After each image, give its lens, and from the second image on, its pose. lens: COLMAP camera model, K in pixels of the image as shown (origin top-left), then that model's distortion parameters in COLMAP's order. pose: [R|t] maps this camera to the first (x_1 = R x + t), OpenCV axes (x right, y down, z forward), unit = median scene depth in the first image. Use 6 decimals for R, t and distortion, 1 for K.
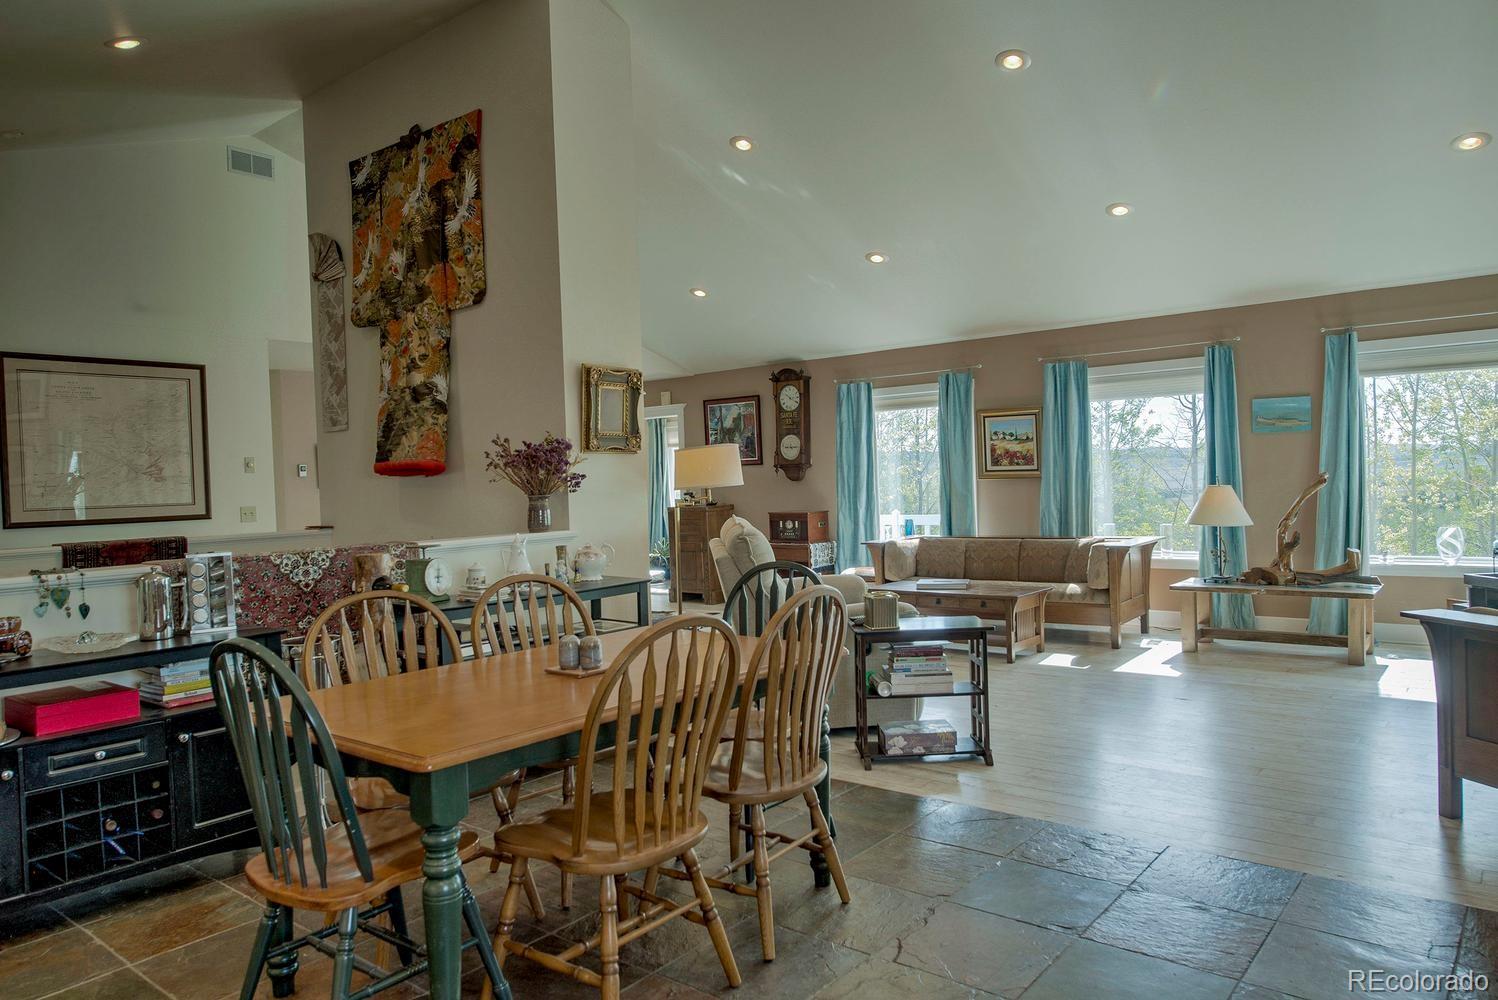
lens RADIAL K [[996.8, 0, 749.0], [0, 996.8, 500.0], [0, 0, 1]] dist [0.001366, -0.001542]
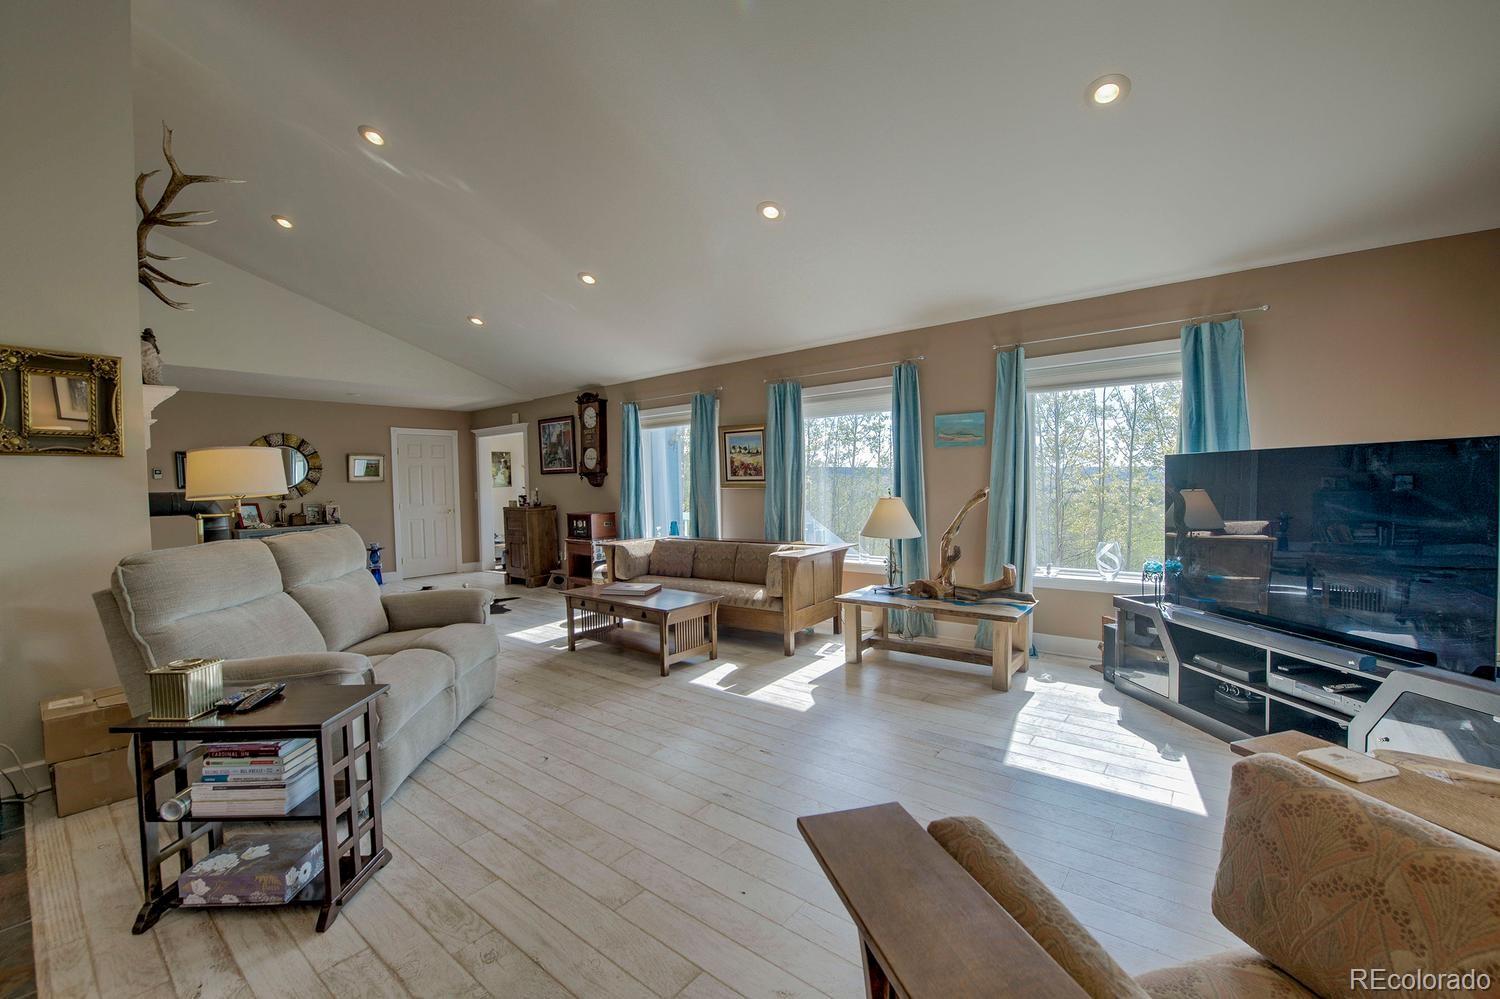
lens RADIAL K [[612.9, 0, 747.0], [0, 612.9, 503.2], [0, 0, 1]] dist [-0.015714, -0.002510]
pose [[0.999899, 0.011724, 0.008045, 0.275478], [-0.011821, 0.999857, 0.012106, -0.012899], [-0.007902, -0.012200, 0.999894, 0.322535]]
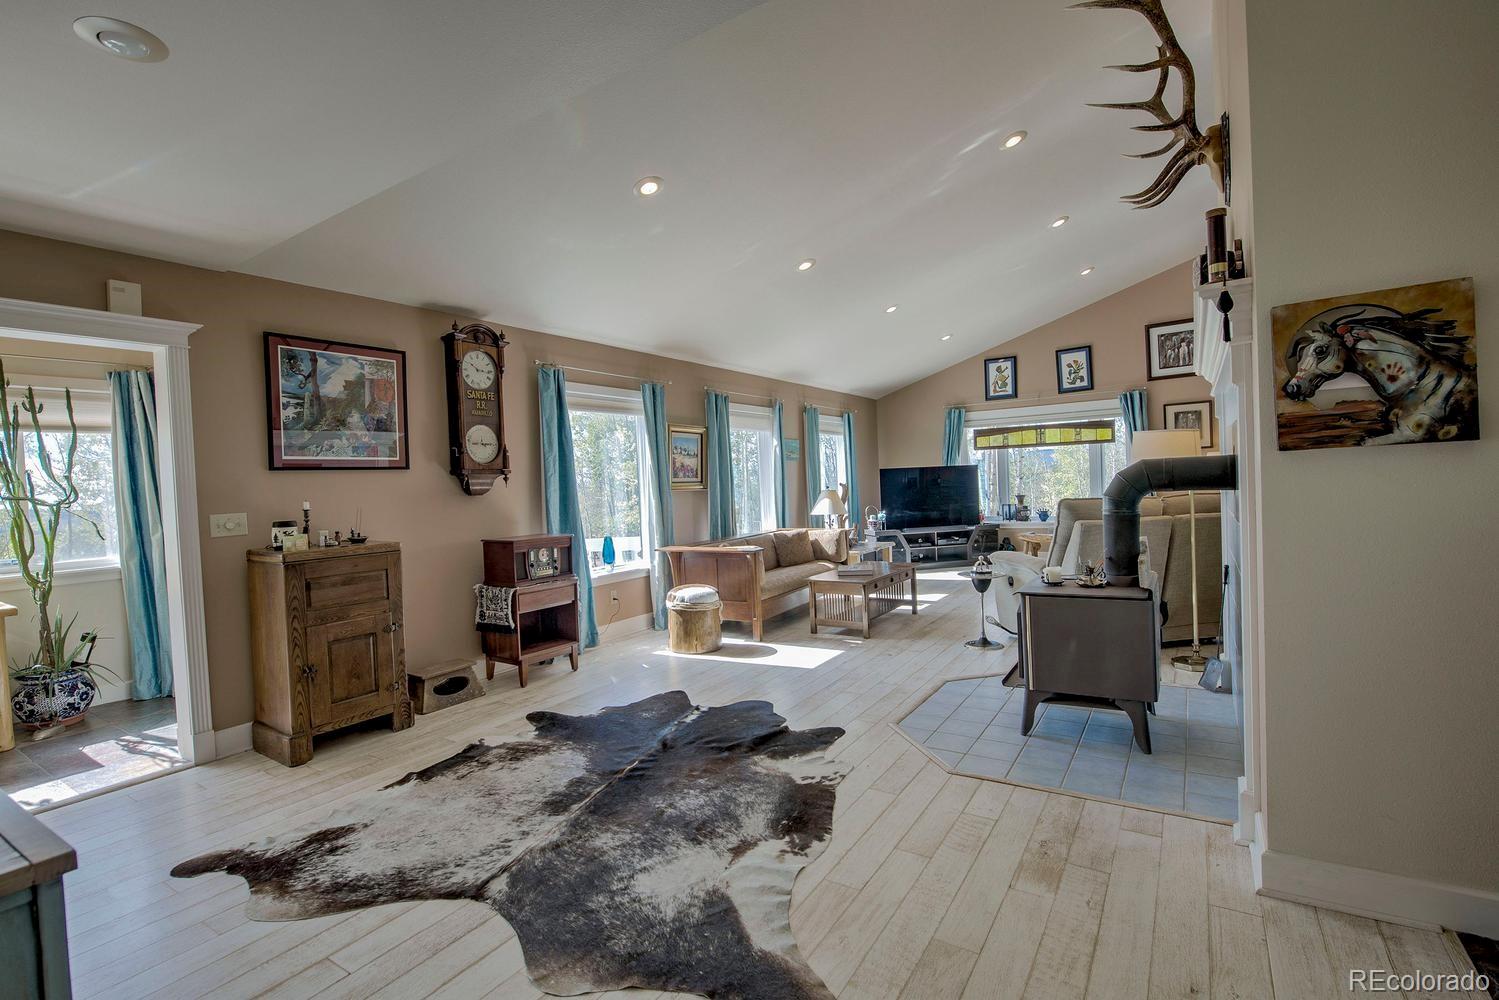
lens RADIAL K [[683.7, 0, 745.2], [0, 683.7, 501.1], [0, 0, 1]] dist [-0.001329, -0.000108]
pose [[-0.105664, 0.010367, 0.994348, -0.527441], [0.067804, 0.997694, -0.003197, -0.002340], [-0.992088, 0.067083, -0.106123, 1.078928]]
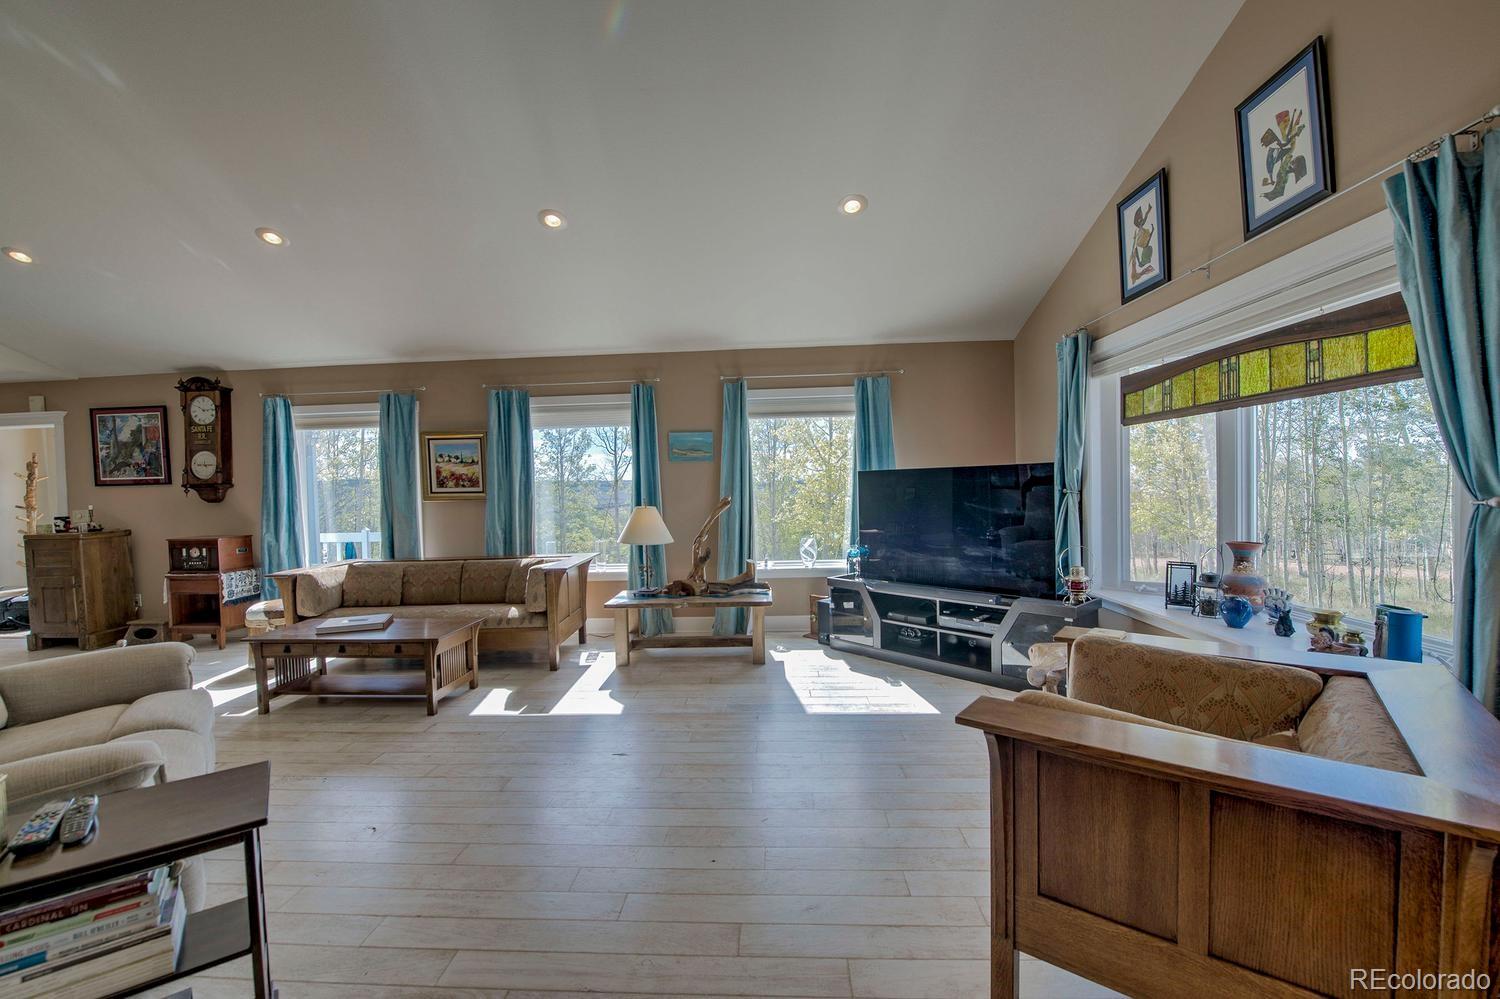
lens RADIAL K [[612.9, 0, 747.0], [0, 612.9, 503.2], [0, 0, 1]] dist [-0.015714, -0.002510]
pose [[0.805649, -0.003108, 0.592385, 0.138930], [0.011269, 0.999886, -0.010080, -0.009315], [-0.592286, 0.014797, 0.805592, 0.335176]]
